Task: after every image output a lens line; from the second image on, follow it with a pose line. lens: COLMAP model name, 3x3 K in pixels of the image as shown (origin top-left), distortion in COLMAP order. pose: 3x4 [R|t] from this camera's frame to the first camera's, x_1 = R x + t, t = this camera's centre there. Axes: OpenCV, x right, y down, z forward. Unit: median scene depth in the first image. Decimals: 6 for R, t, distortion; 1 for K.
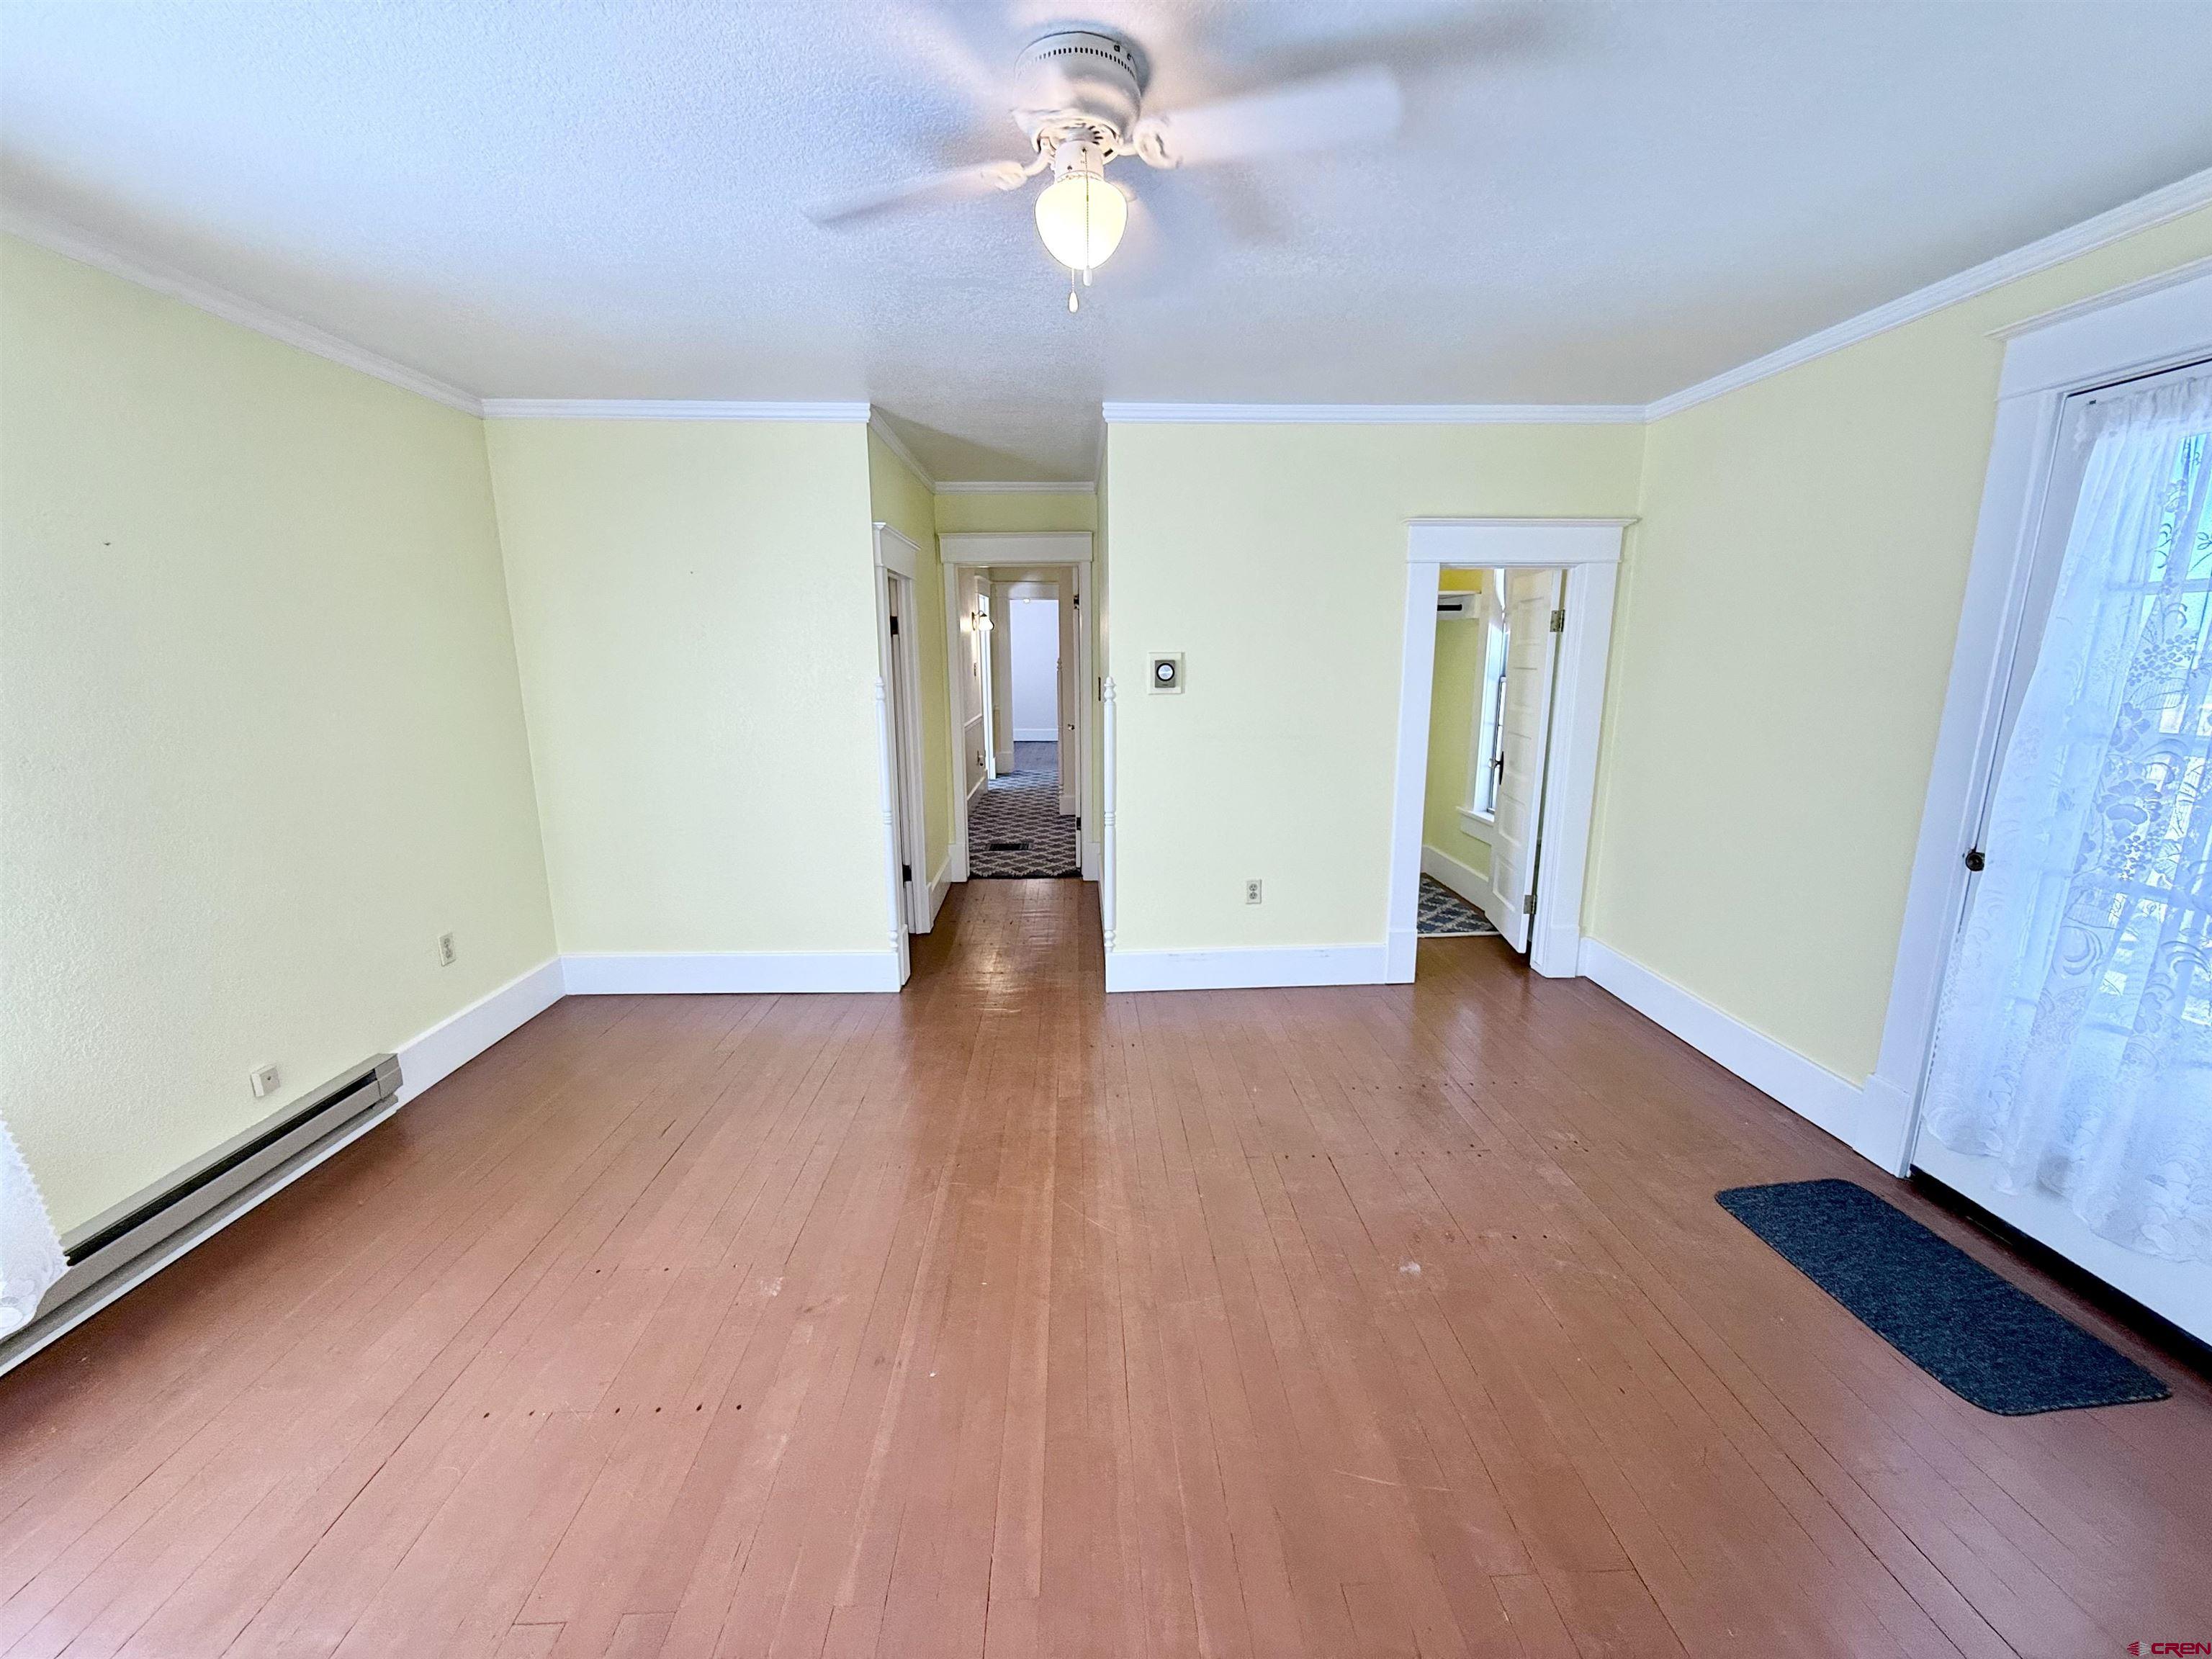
lens RADIAL K [[883.2, 0, 1107.4], [0, 883.2, 834.5], [0, 0, 1]] dist [-0.002407, 0.000029]
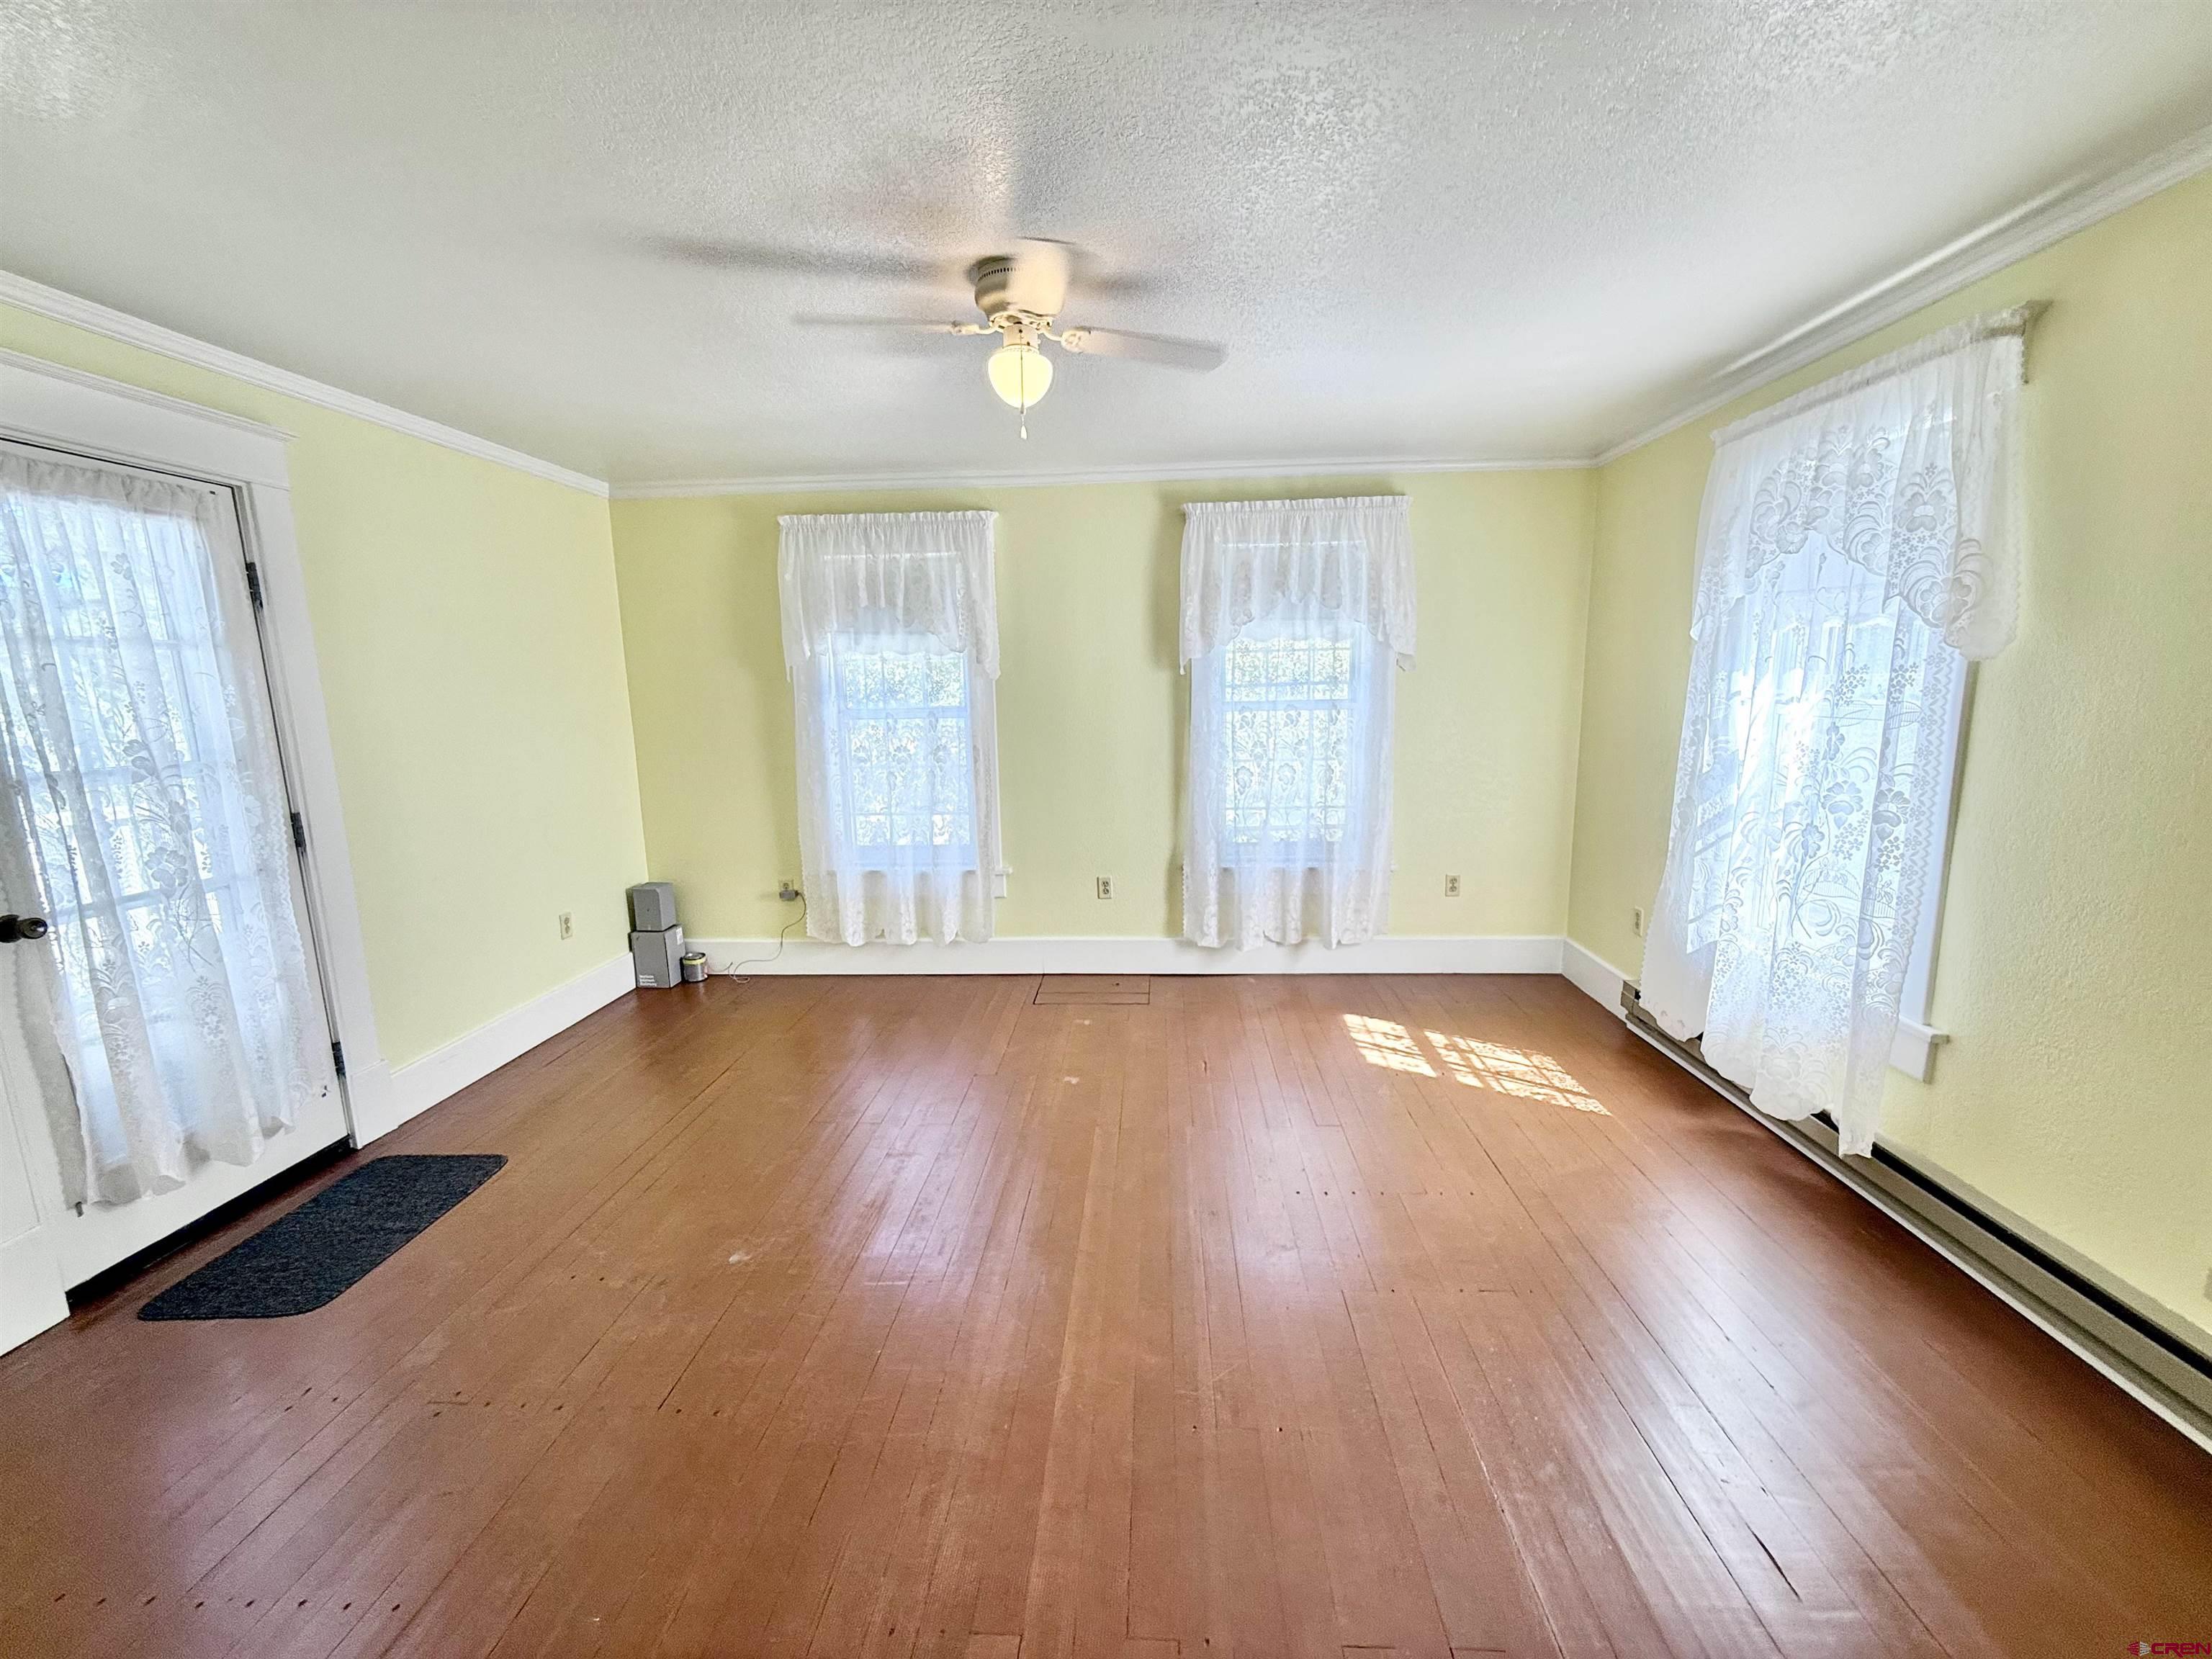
lens RADIAL K [[883.2, 0, 1106.6], [0, 883.2, 830.7], [0, 0, 1]] dist [-0.002407, 0.000029]
pose [[-0.995097, 0.004886, 0.098788, -0.197648], [0.040844, 0.929943, 0.365429, -0.345423], [-0.090081, 0.367672, -0.925582, 1.687072]]
